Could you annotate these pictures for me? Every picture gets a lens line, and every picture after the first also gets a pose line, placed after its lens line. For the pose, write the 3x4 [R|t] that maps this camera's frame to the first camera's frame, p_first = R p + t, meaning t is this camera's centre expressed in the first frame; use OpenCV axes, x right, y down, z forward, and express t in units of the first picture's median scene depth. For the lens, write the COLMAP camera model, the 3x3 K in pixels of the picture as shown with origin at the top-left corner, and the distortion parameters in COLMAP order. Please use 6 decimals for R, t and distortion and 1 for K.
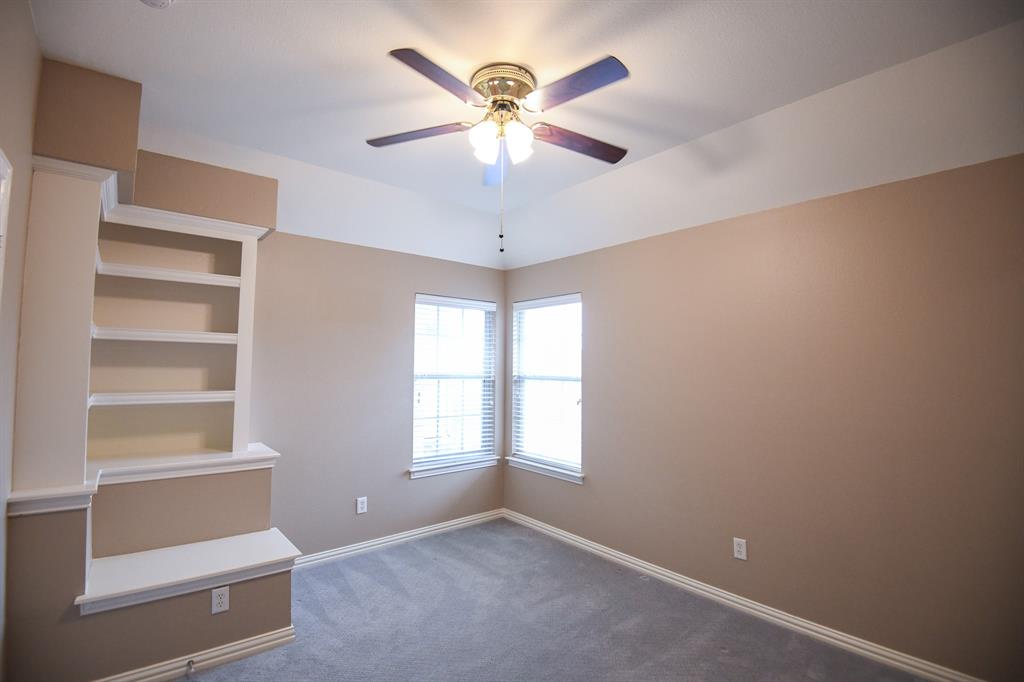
lens RADIAL K [[471.1, 0, 508.7], [0, 471.1, 341.3], [0, 0, 1]] dist [-0.015722, -0.016927]
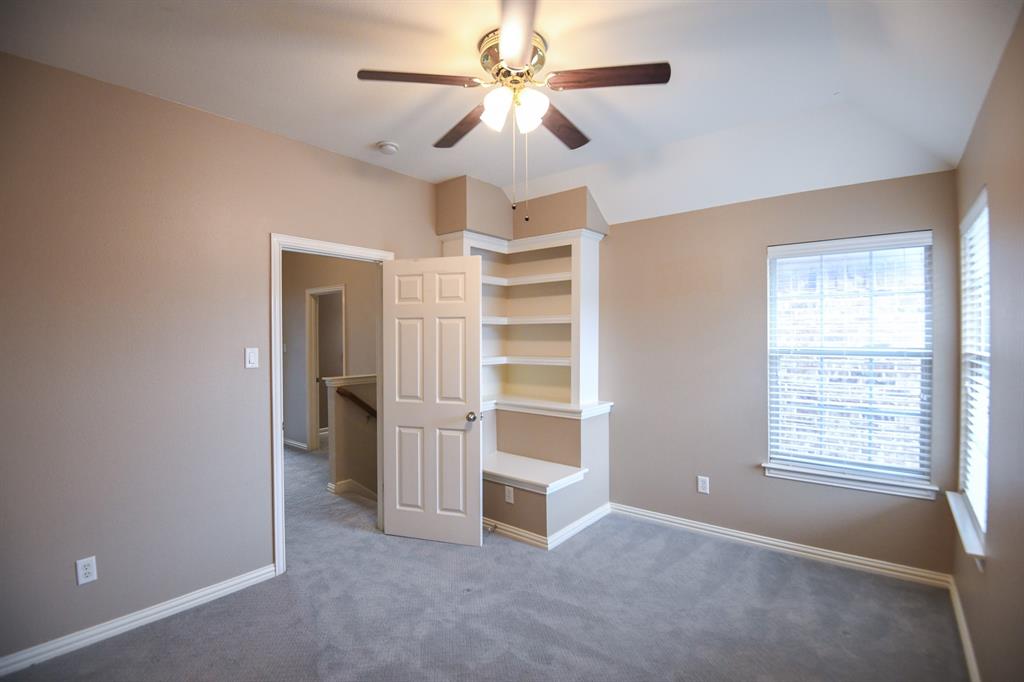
lens RADIAL K [[471.1, 0, 508.7], [0, 471.1, 341.3], [0, 0, 1]] dist [-0.015722, -0.016927]
pose [[0.198873, -0.002870, -0.980021, 0.526029], [0.055840, 0.998404, 0.008408, 0.028416], [0.978433, -0.056396, 0.198716, 0.431015]]
